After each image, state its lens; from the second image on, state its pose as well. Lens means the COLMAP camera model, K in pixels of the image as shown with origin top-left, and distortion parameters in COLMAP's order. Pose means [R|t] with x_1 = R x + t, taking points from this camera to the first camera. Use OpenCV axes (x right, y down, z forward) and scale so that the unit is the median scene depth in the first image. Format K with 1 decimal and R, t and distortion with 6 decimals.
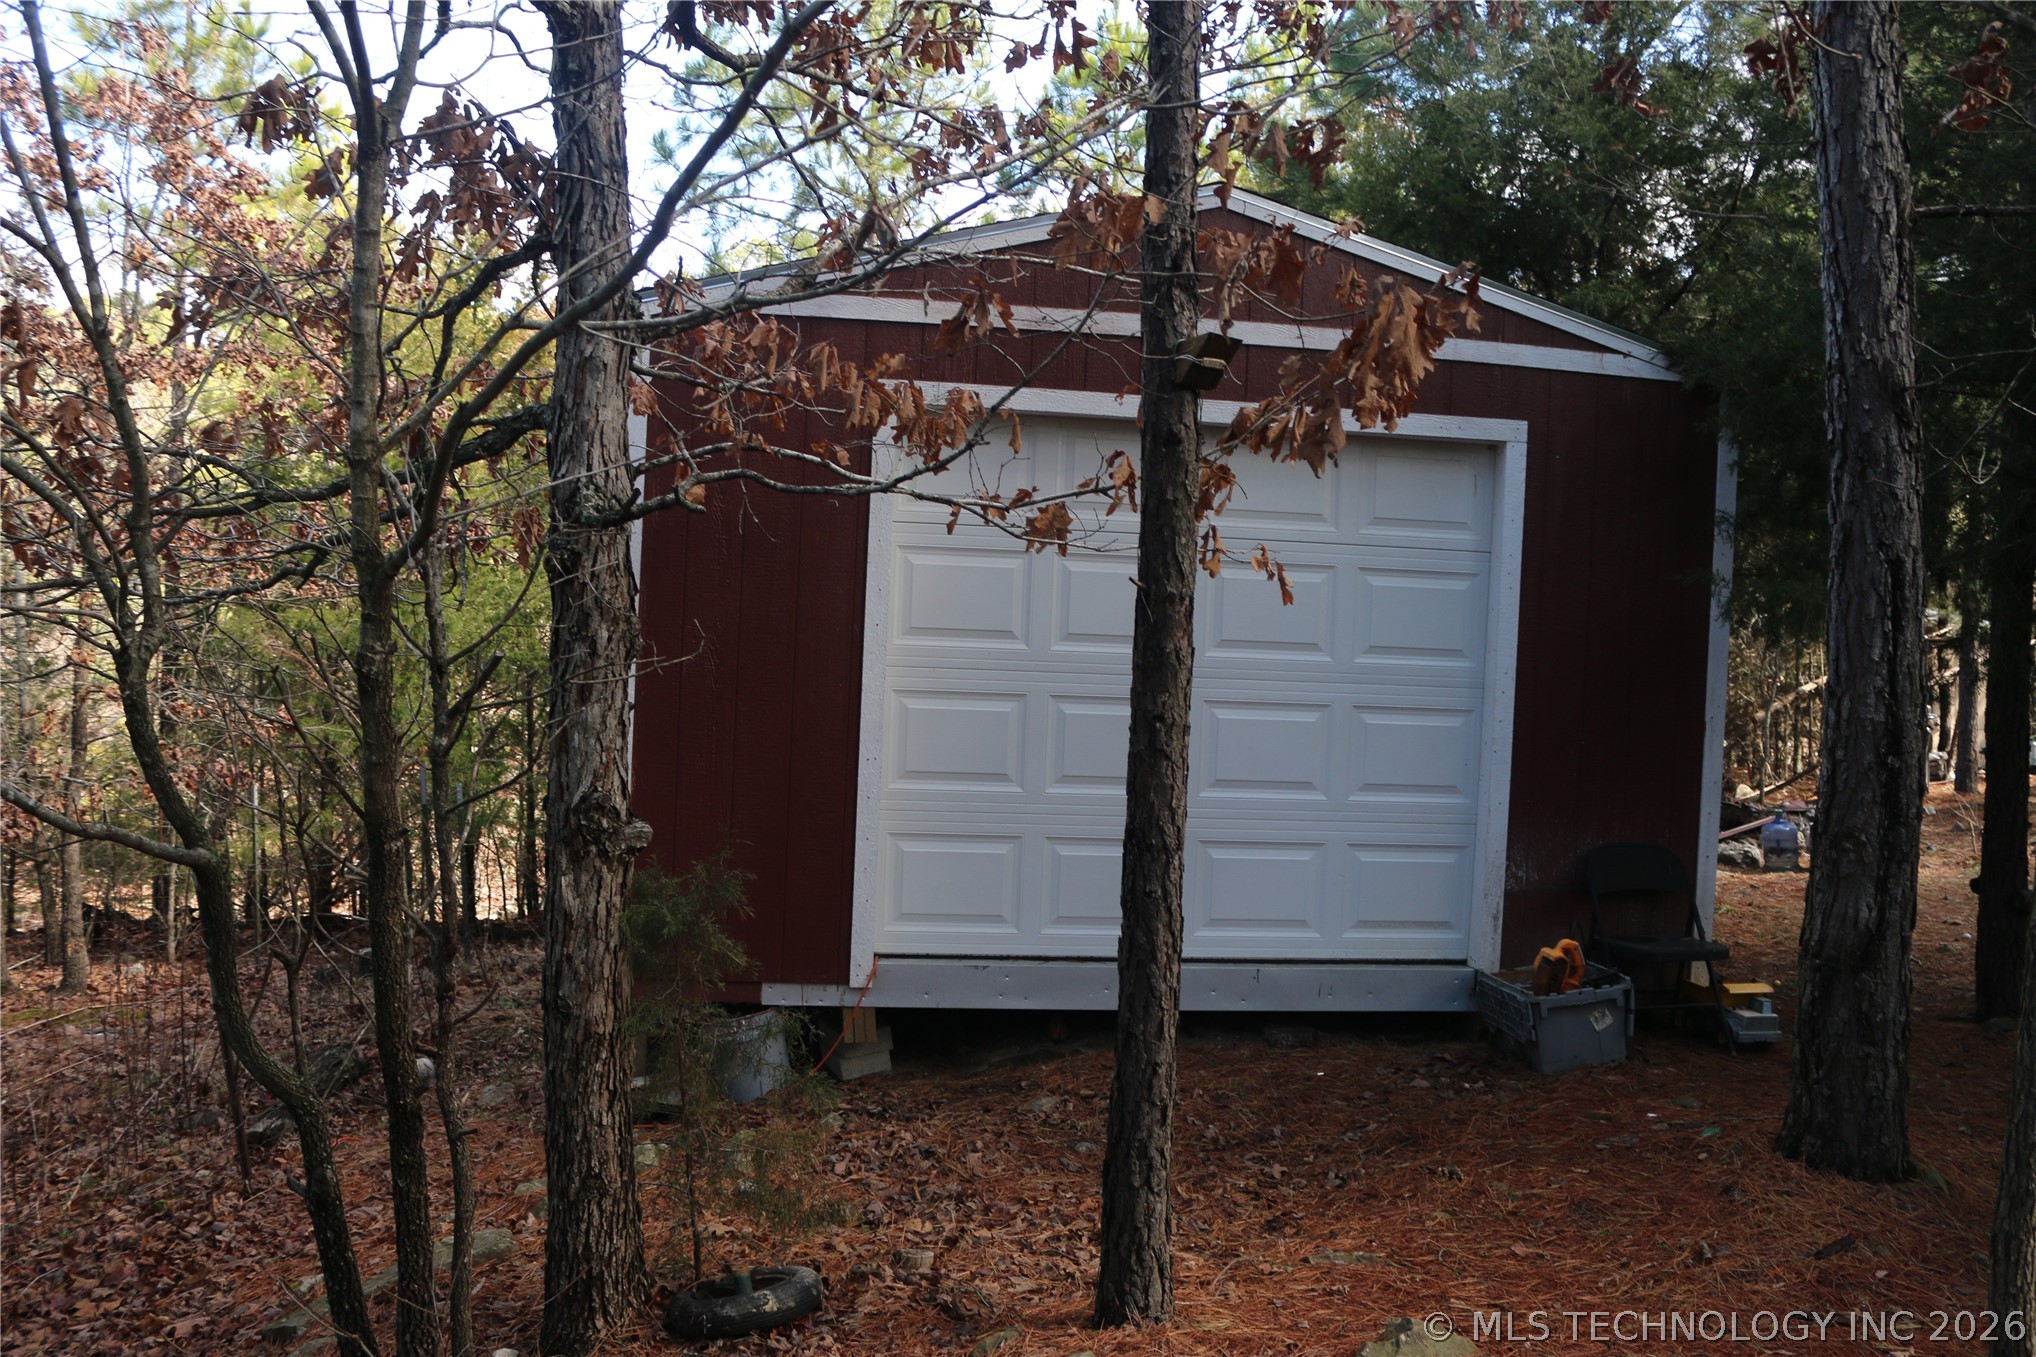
lens RADIAL K [[1641.1, 0, 1018.0], [0, 1641.1, 678.5], [0, 0, 1]] dist [-0.105345, 0.001130]
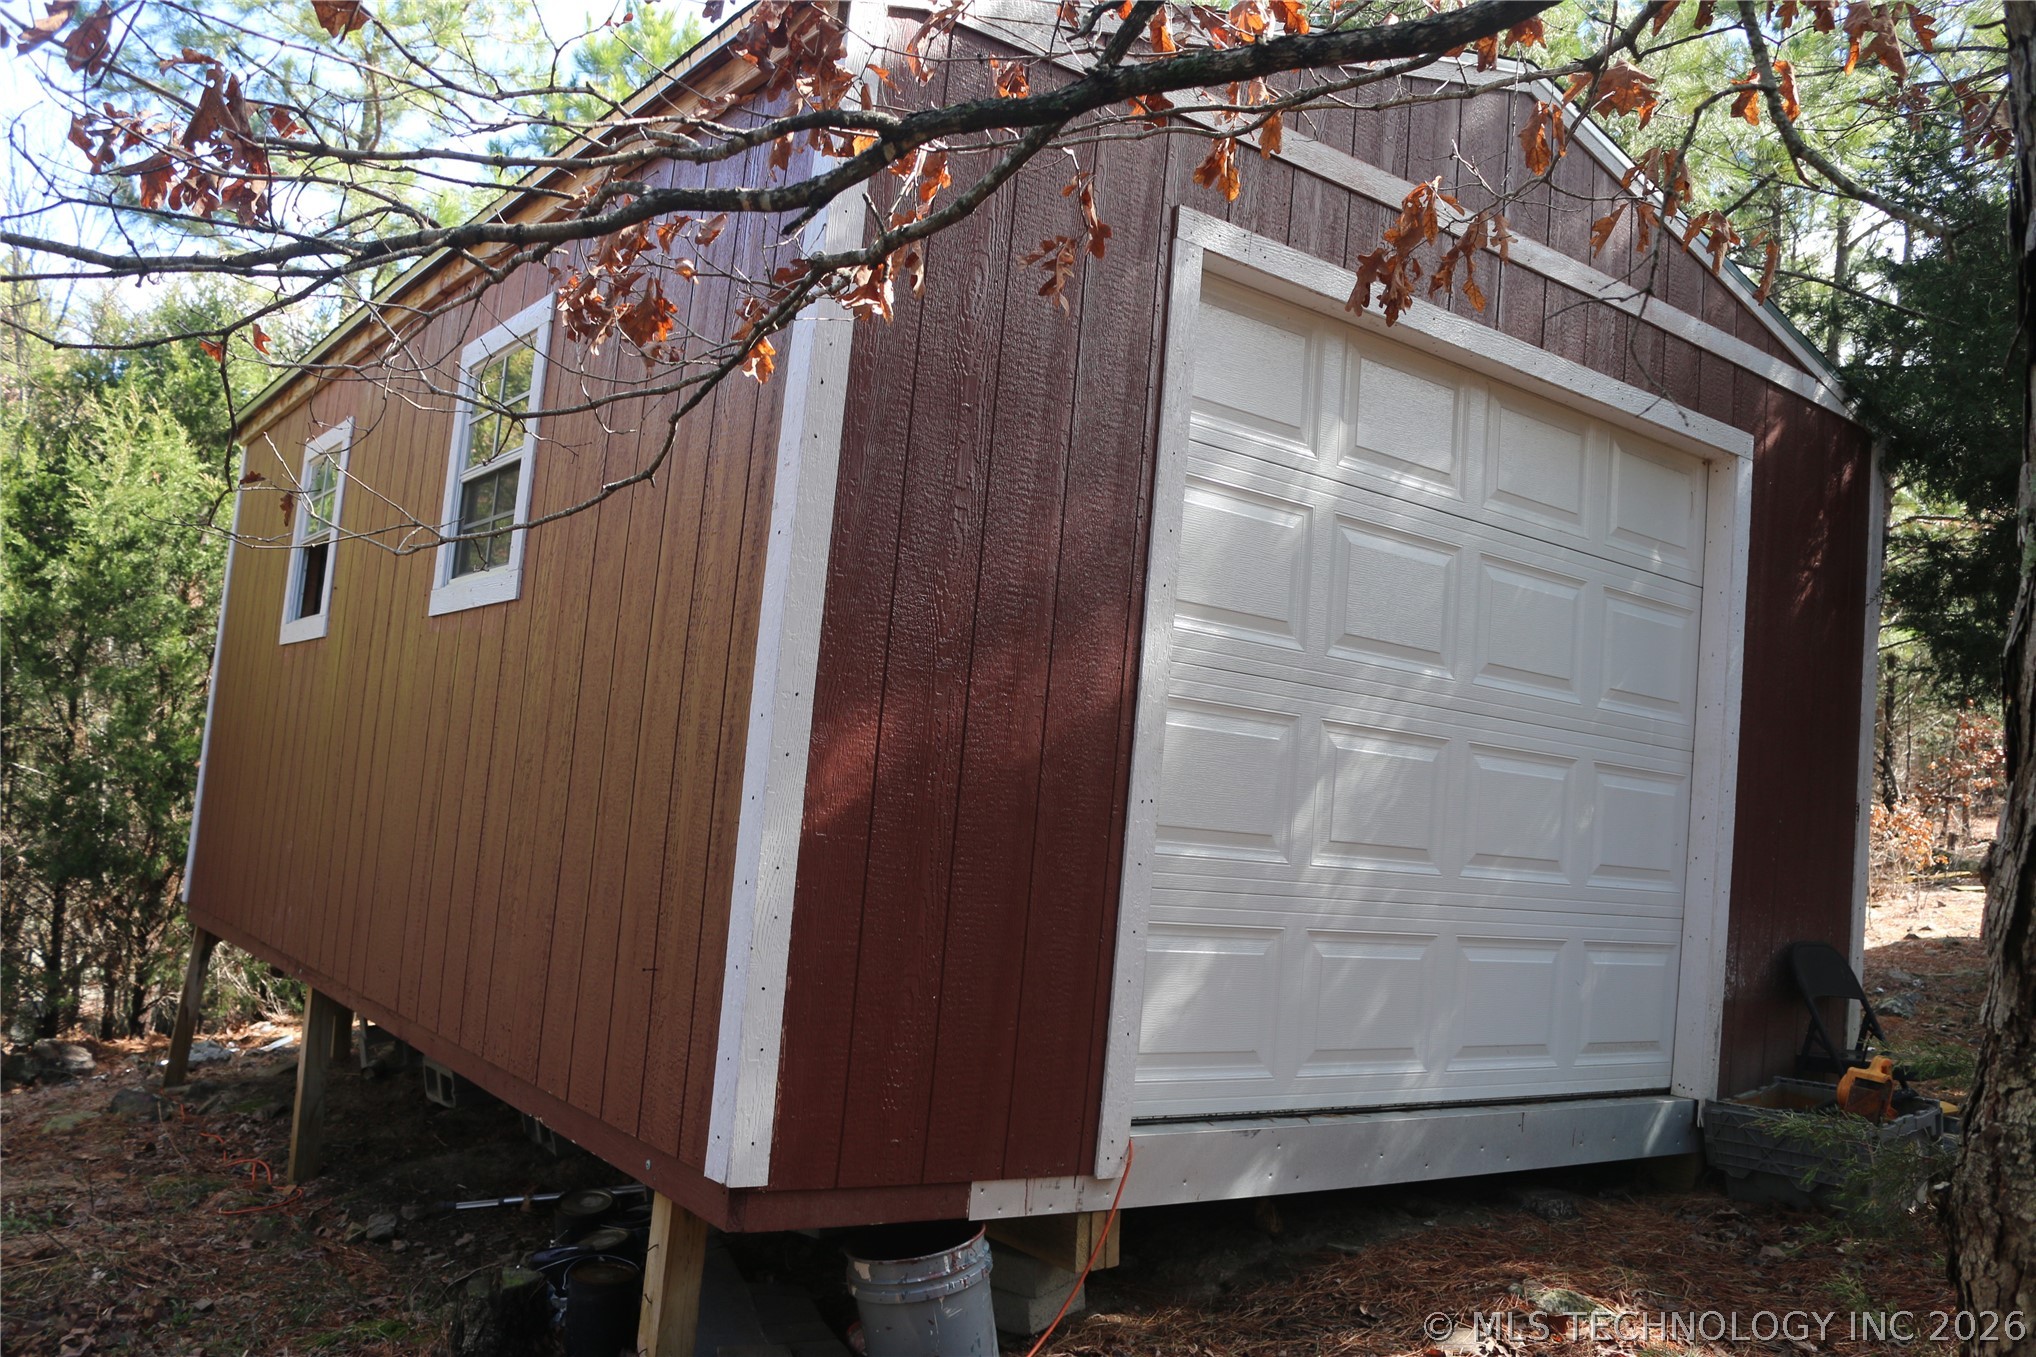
lens RADIAL K [[1641.1, 0, 1018.0], [0, 1641.1, 678.5], [0, 0, 1]] dist [-0.105345, 0.001130]
pose [[0.873108, 0.080513, 0.480833, -0.419273], [-0.034979, 0.994073, -0.102937, 0.067932], [-0.486270, 0.073056, 0.870749, 0.473008]]
